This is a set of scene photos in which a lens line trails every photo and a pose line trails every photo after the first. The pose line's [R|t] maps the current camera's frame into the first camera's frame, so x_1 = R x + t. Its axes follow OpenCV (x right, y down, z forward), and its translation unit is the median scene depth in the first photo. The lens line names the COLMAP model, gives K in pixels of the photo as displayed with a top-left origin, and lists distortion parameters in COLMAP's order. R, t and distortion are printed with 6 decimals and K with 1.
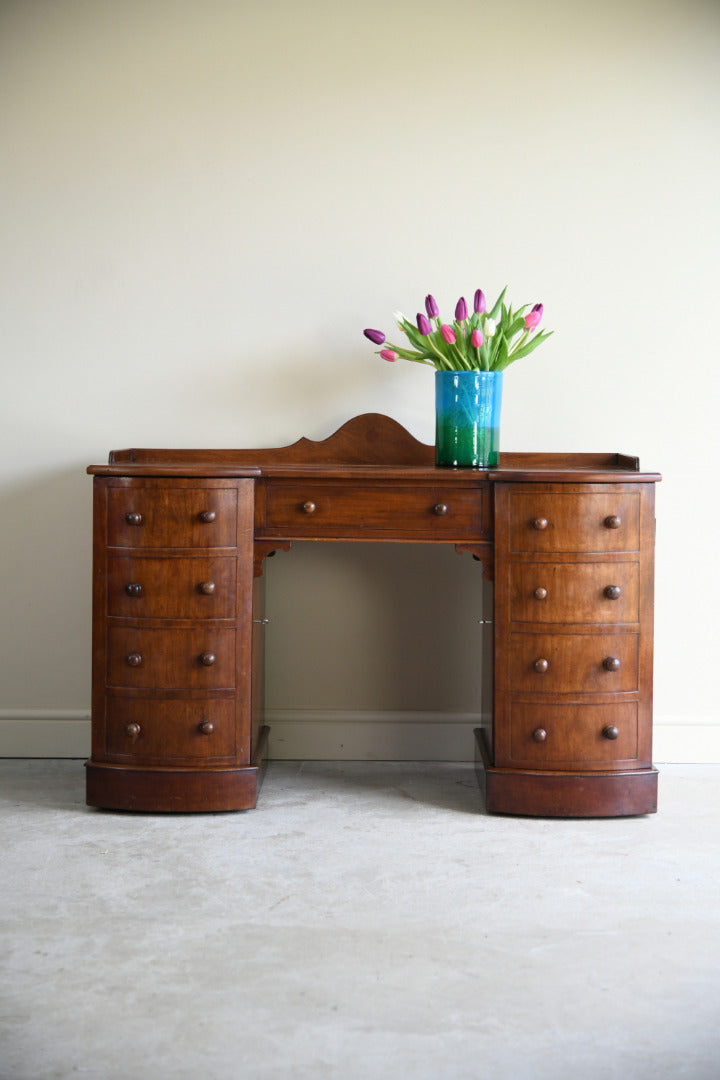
lens RADIAL K [[1995.5, 0, 360.0], [0, 1995.5, 540.0], [0, 0, 1]] dist [-0.008301, 0.062169]
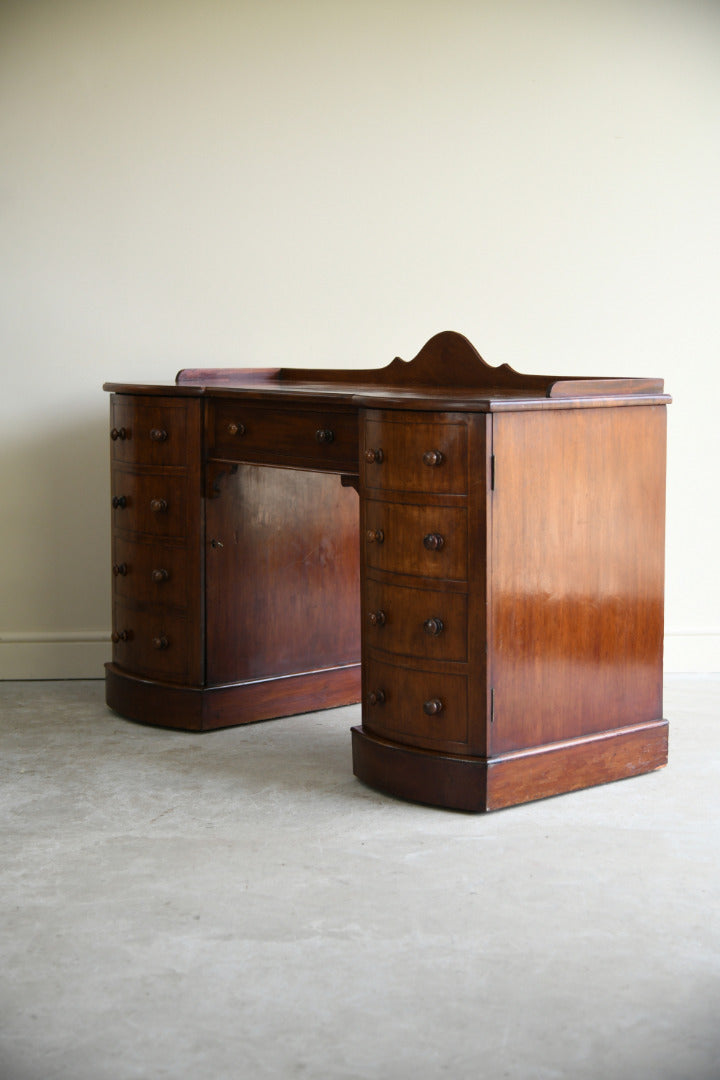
lens RADIAL K [[1657.5, 0, 360.0], [0, 1657.5, 540.0], [0, 0, 1]] dist [-0.007774, 0.003124]
pose [[0.648094, 0.081736, -0.757161, 0.631936], [-0.041672, 0.996540, 0.071908, -0.023280], [0.760419, -0.015051, 0.649258, 0.520989]]
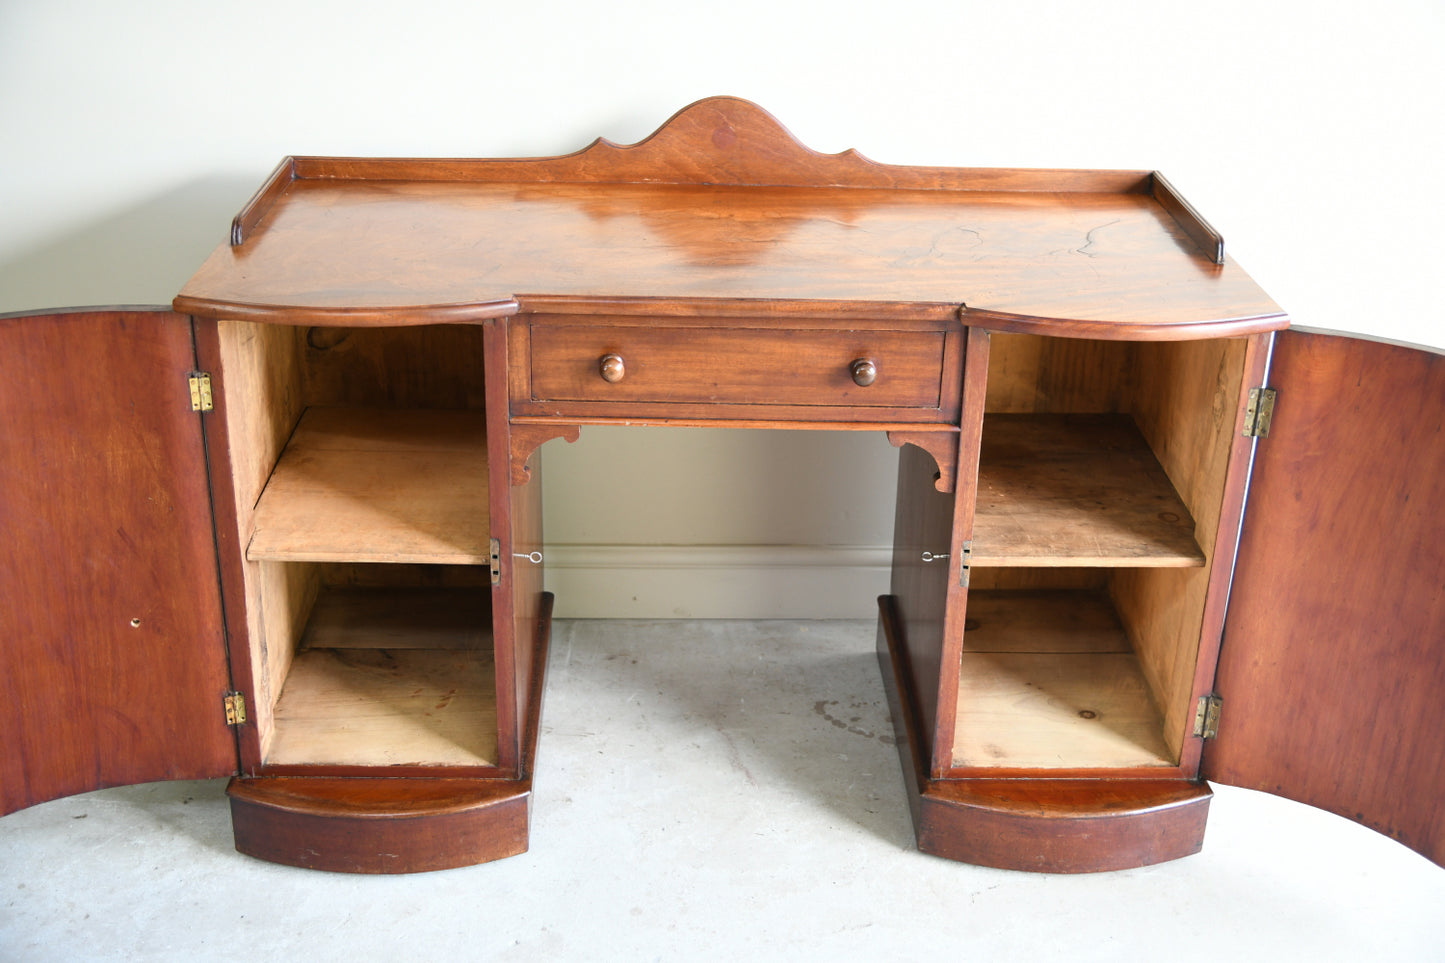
lens RADIAL K [[1713.9, 0, 722.5], [0, 1713.9, 481.5], [0, 0, 1]] dist [-0.020501, -0.047190]
pose [[0.999332, -0.000715, 0.036539, -0.013520], [-0.012601, 0.931758, 0.362862, -0.152269], [-0.034304, -0.363080, 0.931126, 0.573922]]
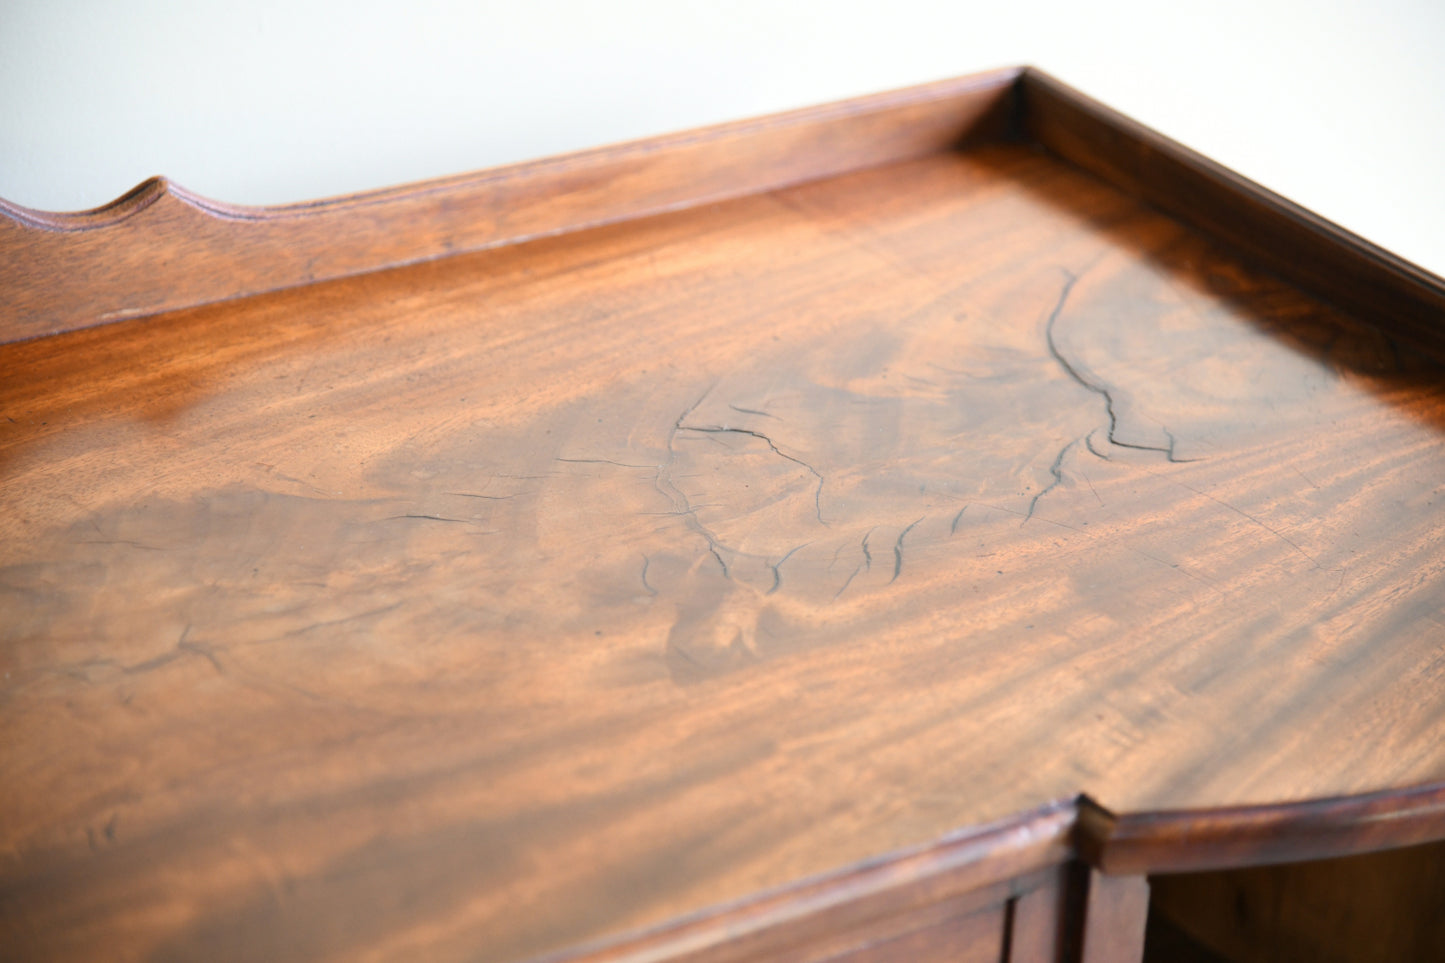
lens RADIAL K [[4240.9, 0, 722.5], [0, 4240.9, 481.5], [0, 0, 1]] dist [0.022068, 0.501285]
pose [[0.829450, -0.218366, 0.514130, -0.111952], [0.001154, 0.921089, 0.389351, -0.177490], [-0.558580, -0.322354, 0.764249, 0.786681]]
